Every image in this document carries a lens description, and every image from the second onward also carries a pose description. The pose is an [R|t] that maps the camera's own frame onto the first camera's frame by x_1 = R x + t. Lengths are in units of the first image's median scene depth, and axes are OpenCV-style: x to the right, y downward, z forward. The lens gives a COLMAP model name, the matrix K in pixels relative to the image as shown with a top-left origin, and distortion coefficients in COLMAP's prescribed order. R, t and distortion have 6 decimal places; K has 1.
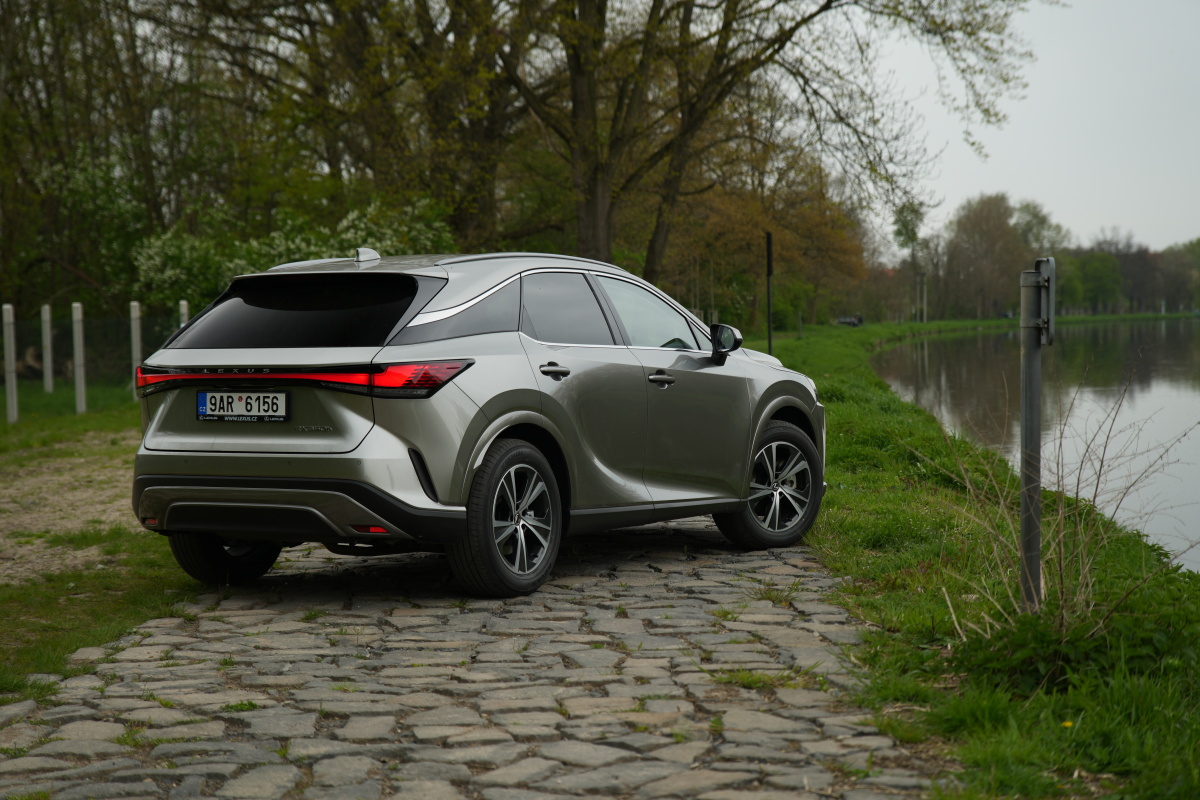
lens RADIAL K [[2437.1, 0, 597.7], [0, 2437.1, 399.6], [0, 0, 1]] dist [0.037684, 0.000000]
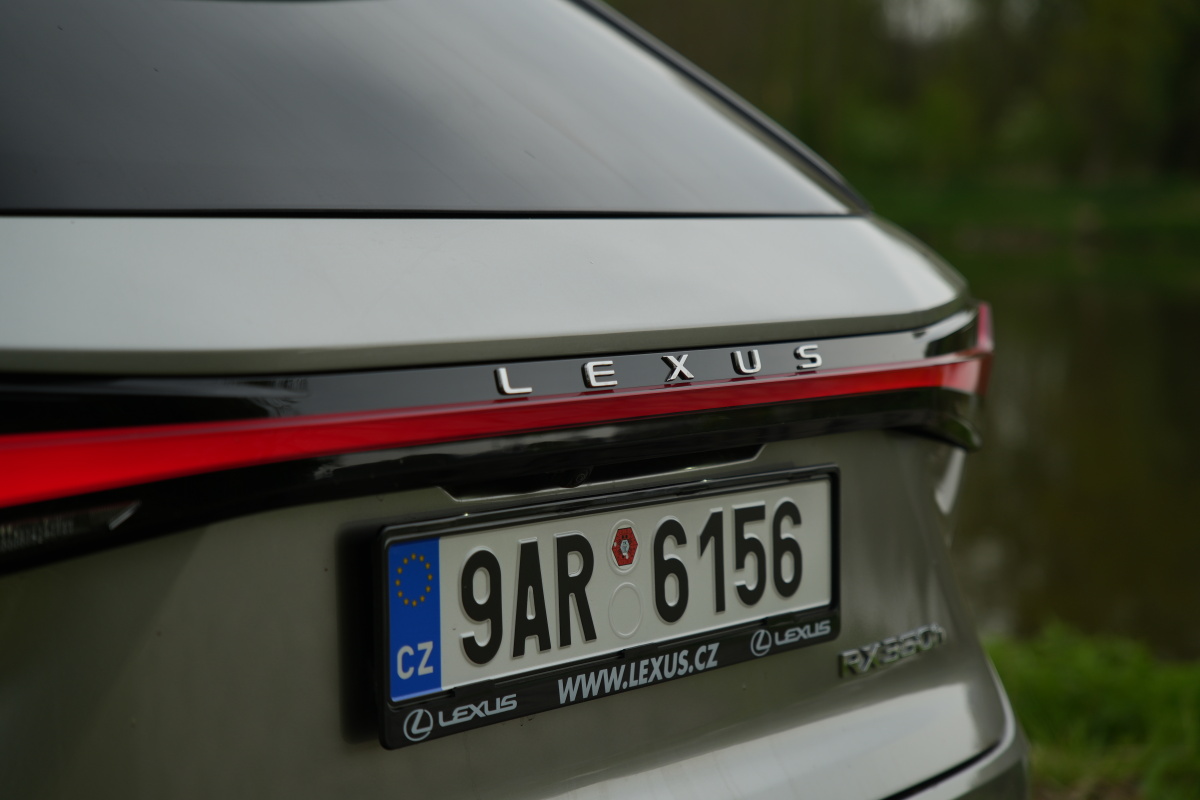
lens RADIAL K [[2437.1, 0, 601.8], [0, 2437.1, 404.2], [0, 0, 1]] dist [0.037684, 0.000000]
pose [[0.146387, -0.071488, 0.986641, -0.297758], [0.017655, 0.997415, 0.069650, -0.019876], [-0.989070, 0.007223, 0.147271, 0.983281]]
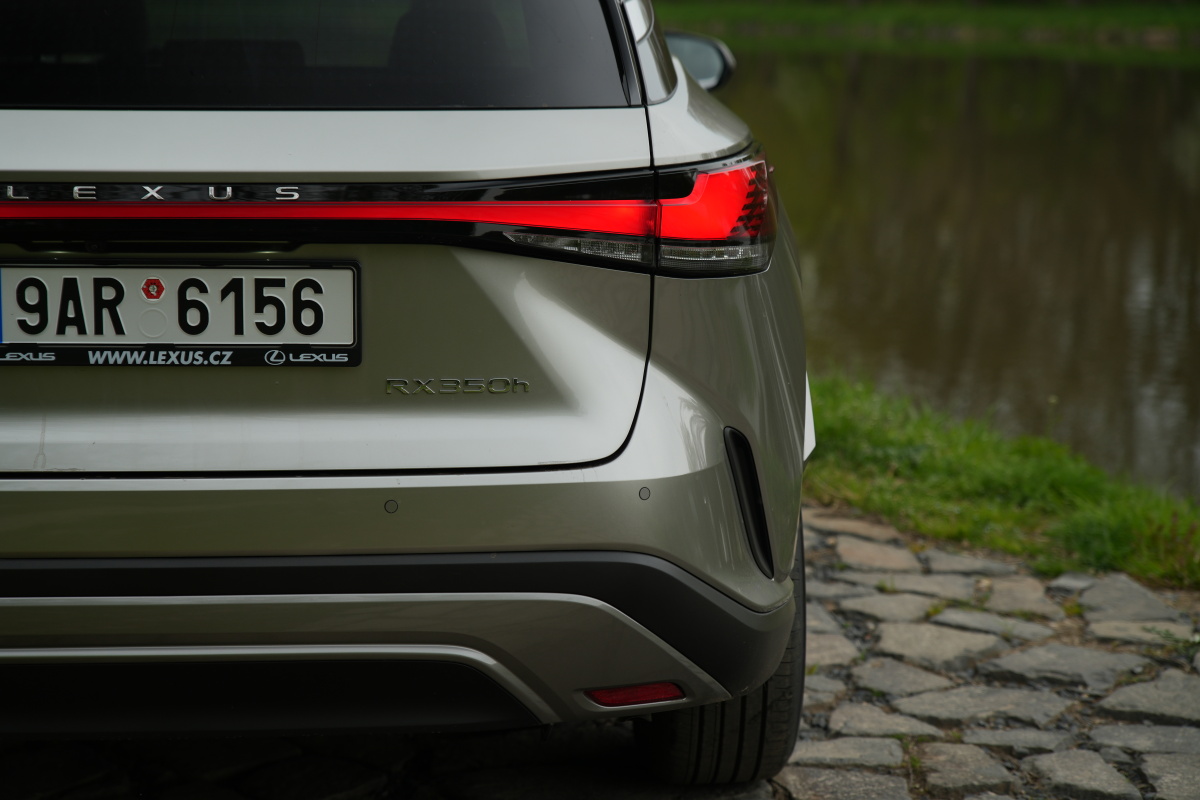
lens RADIAL K [[2437.1, 0, 600.5], [0, 2437.1, 397.4], [0, 0, 1]] dist [0.037684, 0.000000]
pose [[0.852054, -0.063907, 0.519537, -0.251339], [0.001131, 0.992742, 0.120260, -0.021839], [-0.523452, -0.101881, 0.845942, 0.735325]]
